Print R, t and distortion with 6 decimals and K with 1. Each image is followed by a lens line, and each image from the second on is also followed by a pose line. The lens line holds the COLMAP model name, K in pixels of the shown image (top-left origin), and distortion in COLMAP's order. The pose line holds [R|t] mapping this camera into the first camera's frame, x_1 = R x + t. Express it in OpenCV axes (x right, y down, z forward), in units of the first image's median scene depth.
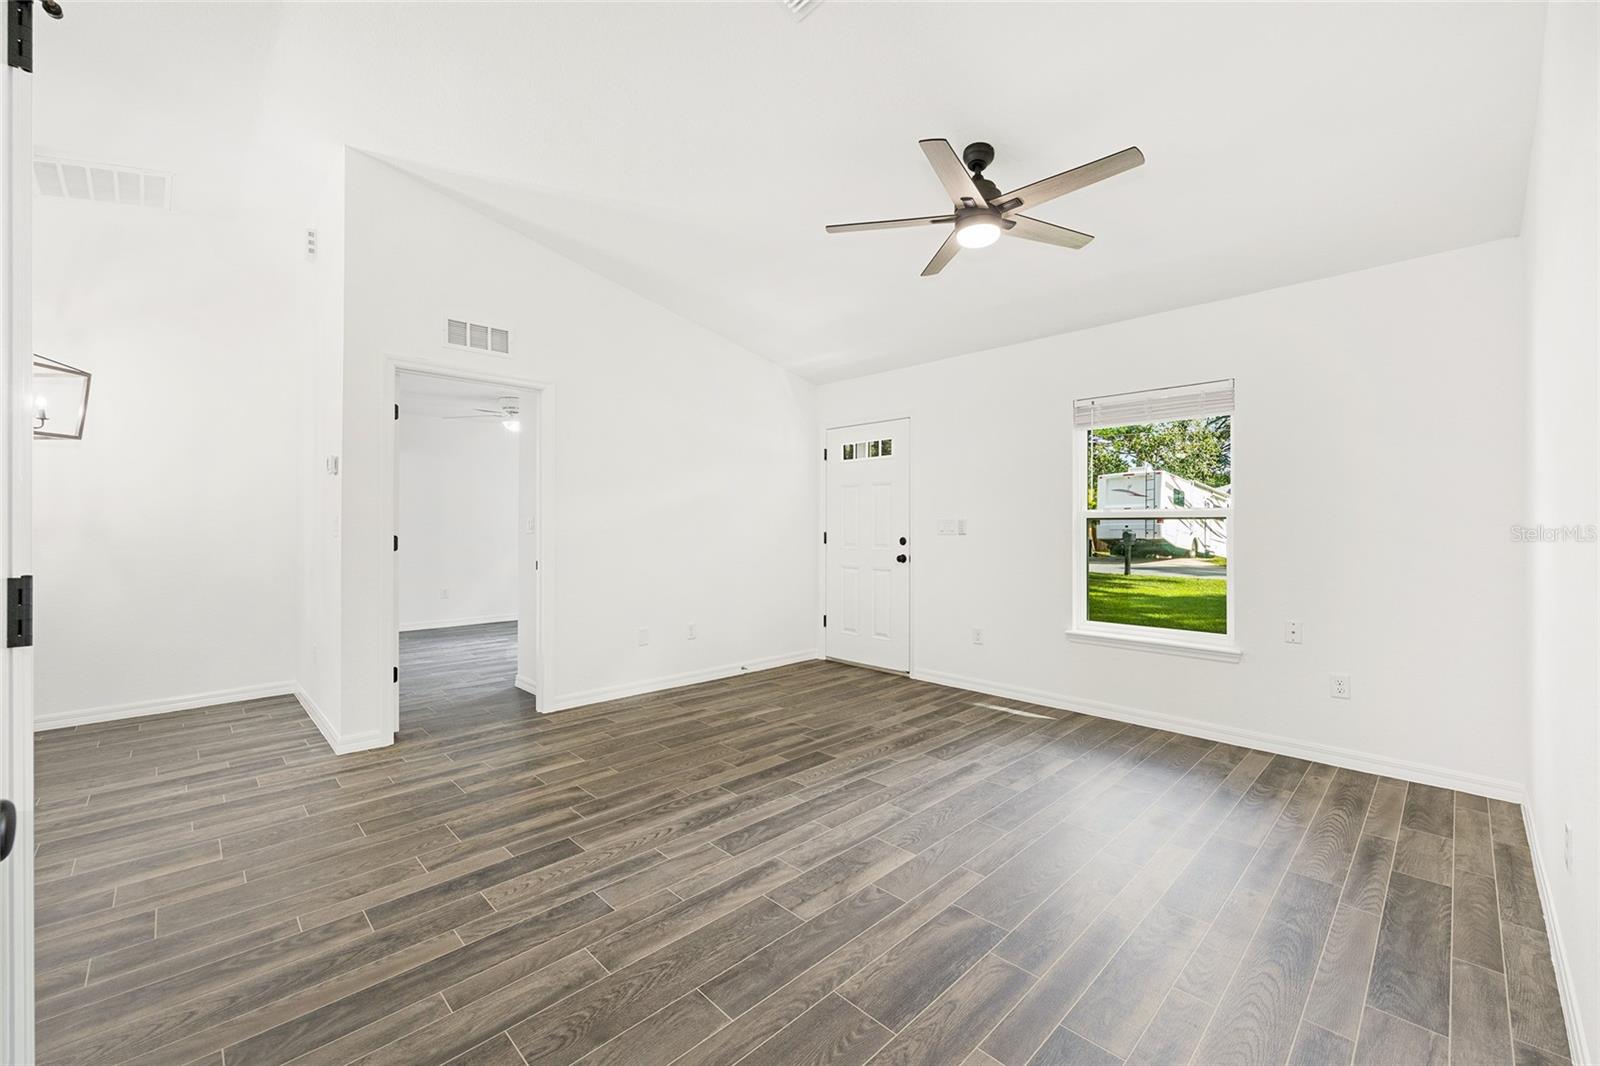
lens RADIAL K [[642.2, 0, 805.5], [0, 642.2, 531.6], [0, 0, 1]] dist [0.001798, -0.000645]
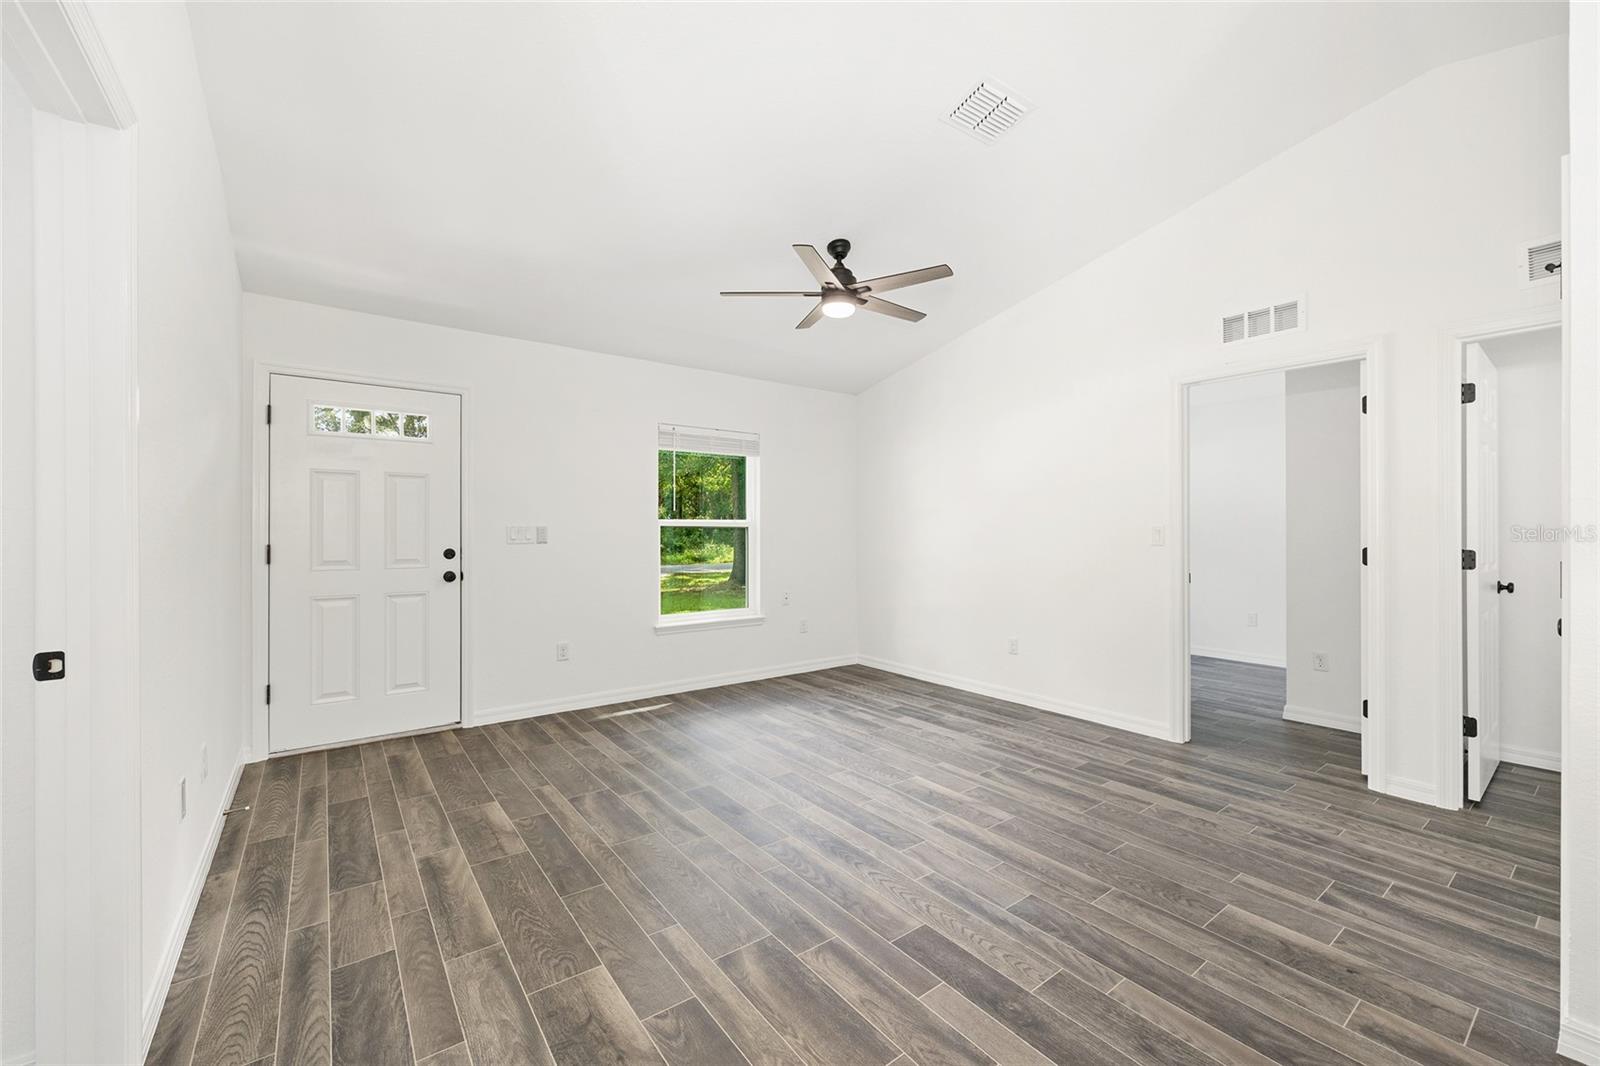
lens RADIAL K [[642.2, 0, 806.4], [0, 642.2, 528.1], [0, 0, 1]] dist [0.001798, -0.000645]
pose [[0.132156, 0.004494, 0.991219, -0.736223], [0.010716, 0.999925, -0.005962, -0.007838], [-0.991171, 0.011410, 0.132098, 0.640529]]
